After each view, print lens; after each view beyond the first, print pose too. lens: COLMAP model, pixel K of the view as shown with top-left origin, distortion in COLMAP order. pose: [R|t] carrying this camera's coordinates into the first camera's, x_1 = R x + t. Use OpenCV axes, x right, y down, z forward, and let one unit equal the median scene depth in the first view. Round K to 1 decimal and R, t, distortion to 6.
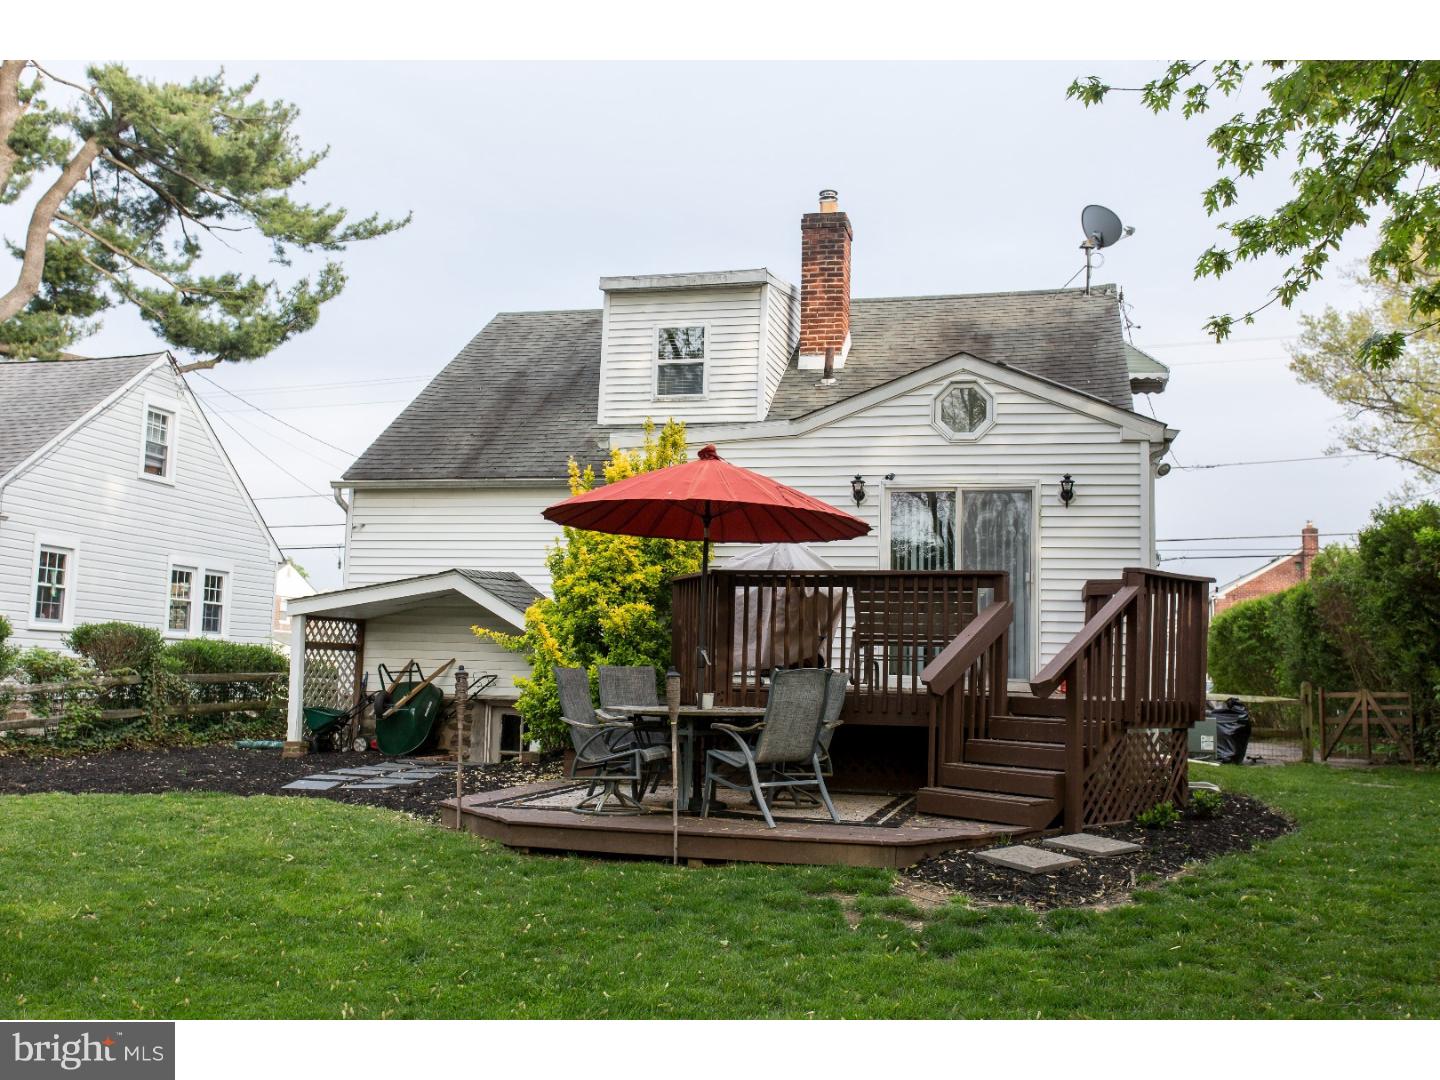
lens RADIAL K [[1333.7, 0, 719.6], [0, 1333.7, 543.2], [0, 0, 1]] dist [-0.000617, 0.000000]
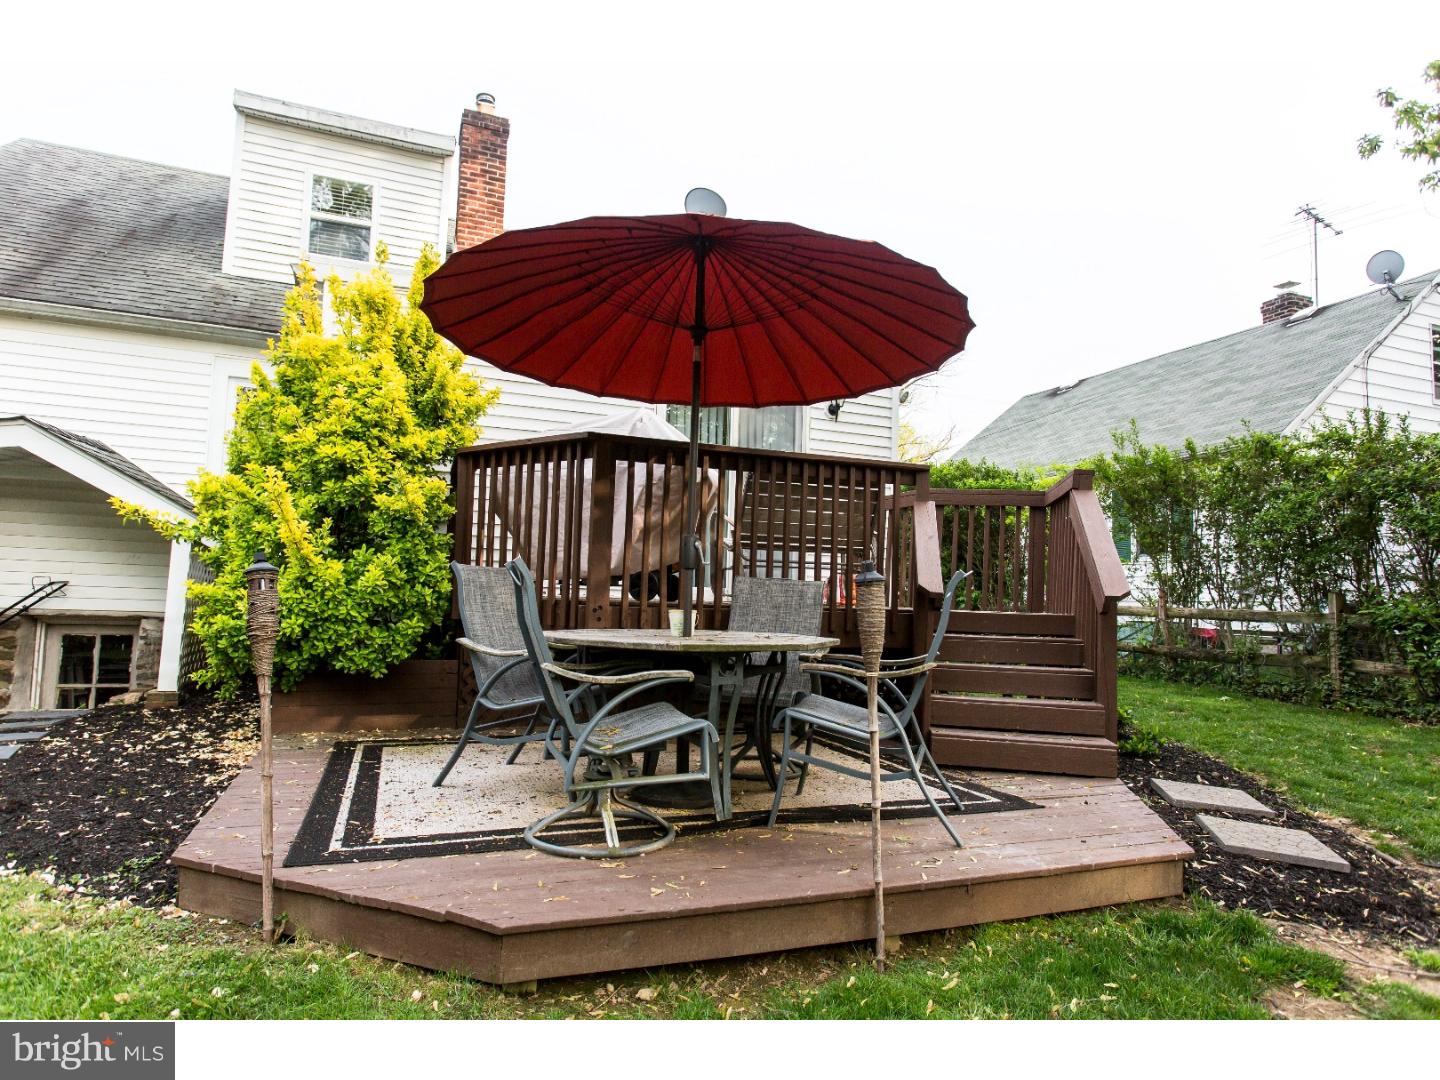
lens RADIAL K [[852.8, 0, 720.2], [0, 852.8, 539.3], [0, 0, 1]] dist [0.008077, 0.002307]
pose [[0.817696, 0.040669, 0.574211, -0.142623], [-0.063667, 0.997771, 0.019996, 0.044052], [-0.572118, -0.052909, 0.818463, 0.414999]]
